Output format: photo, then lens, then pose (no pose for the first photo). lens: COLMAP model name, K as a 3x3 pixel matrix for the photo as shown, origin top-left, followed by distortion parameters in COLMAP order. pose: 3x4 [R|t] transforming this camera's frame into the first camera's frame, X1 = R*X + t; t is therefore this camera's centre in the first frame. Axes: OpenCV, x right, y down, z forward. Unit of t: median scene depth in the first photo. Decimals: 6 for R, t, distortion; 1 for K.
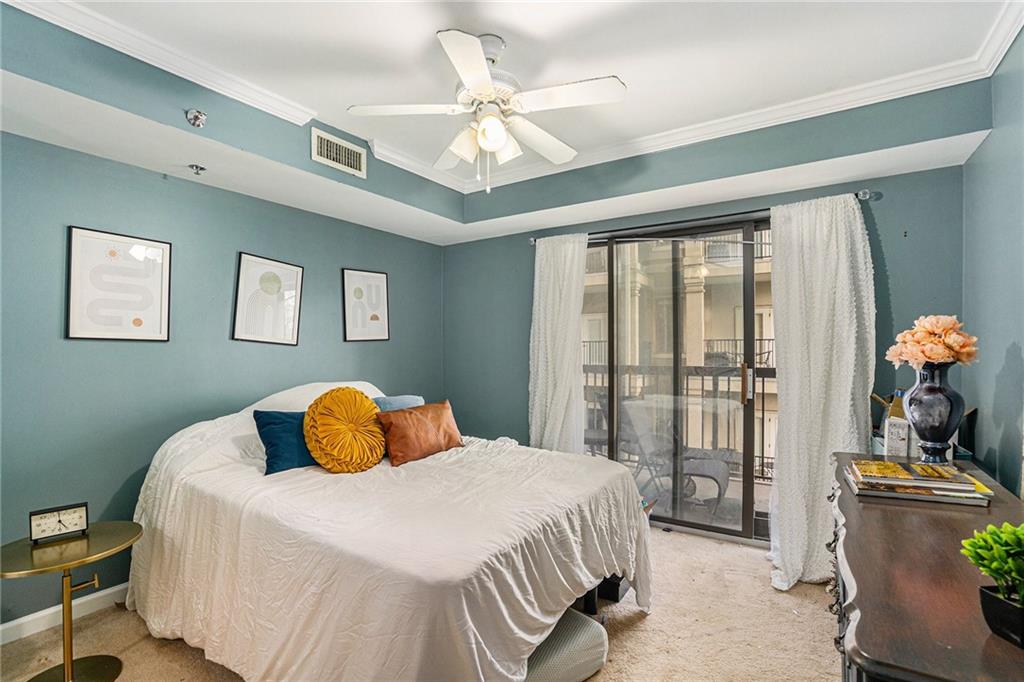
lens RADIAL K [[470.2, 0, 510.9], [0, 470.2, 347.0], [0, 0, 1]] dist [-0.034606, 0.004196]
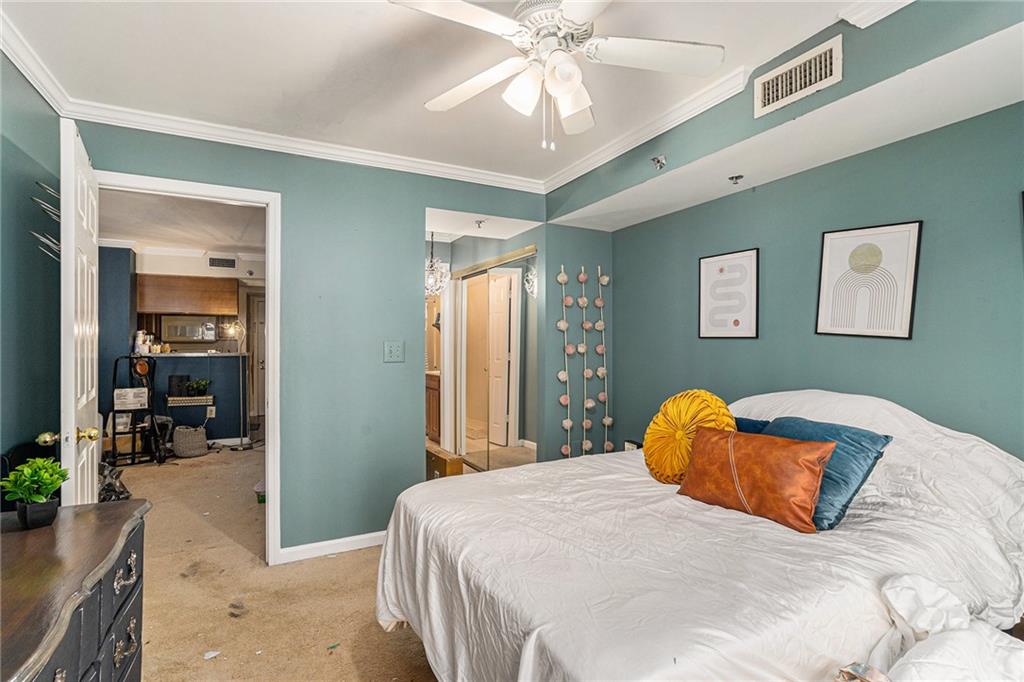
lens RADIAL K [[470.2, 0, 510.5], [0, 470.2, 341.6], [0, 0, 1]] dist [-0.034606, 0.004196]
pose [[-0.473247, -0.002357, -0.880927, 0.508063], [0.010934, 0.999904, -0.008549, -0.000538], [0.880862, -0.013678, -0.473176, 0.992277]]
